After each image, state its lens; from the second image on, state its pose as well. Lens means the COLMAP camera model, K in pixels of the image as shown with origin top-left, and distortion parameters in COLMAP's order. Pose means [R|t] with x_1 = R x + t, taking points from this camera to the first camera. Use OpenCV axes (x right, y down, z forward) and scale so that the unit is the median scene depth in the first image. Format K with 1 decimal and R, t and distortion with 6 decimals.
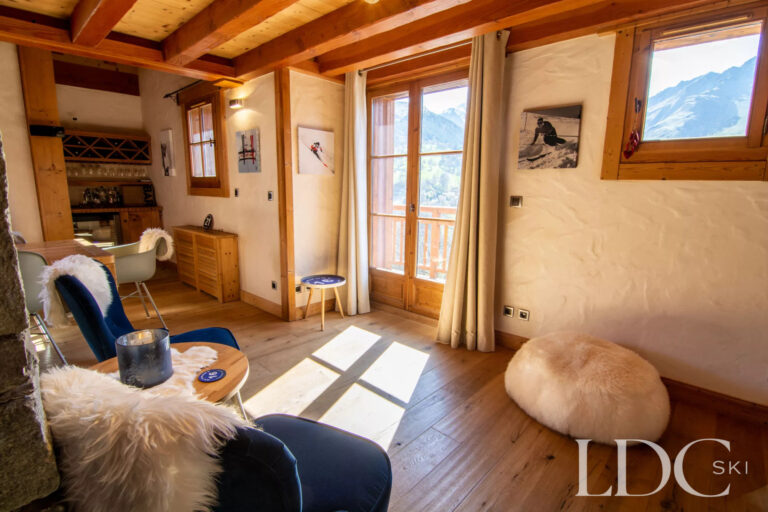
lens RADIAL K [[377.4, 0, 384.1], [0, 377.4, 257.7], [0, 0, 1]] dist [-0.012320, -0.007148]
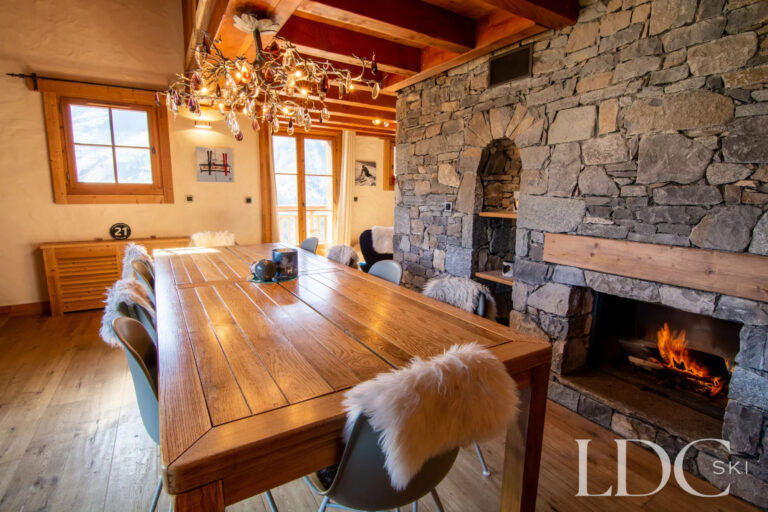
lens RADIAL K [[377.4, 0, 384.1], [0, 377.4, 257.9], [0, 0, 1]] dist [-0.012320, -0.007148]
pose [[0.287806, -0.166874, 0.943038, -1.435087], [0.169137, 0.978080, 0.121456, -0.040683], [-0.942635, 0.124547, 0.309722, 0.135591]]
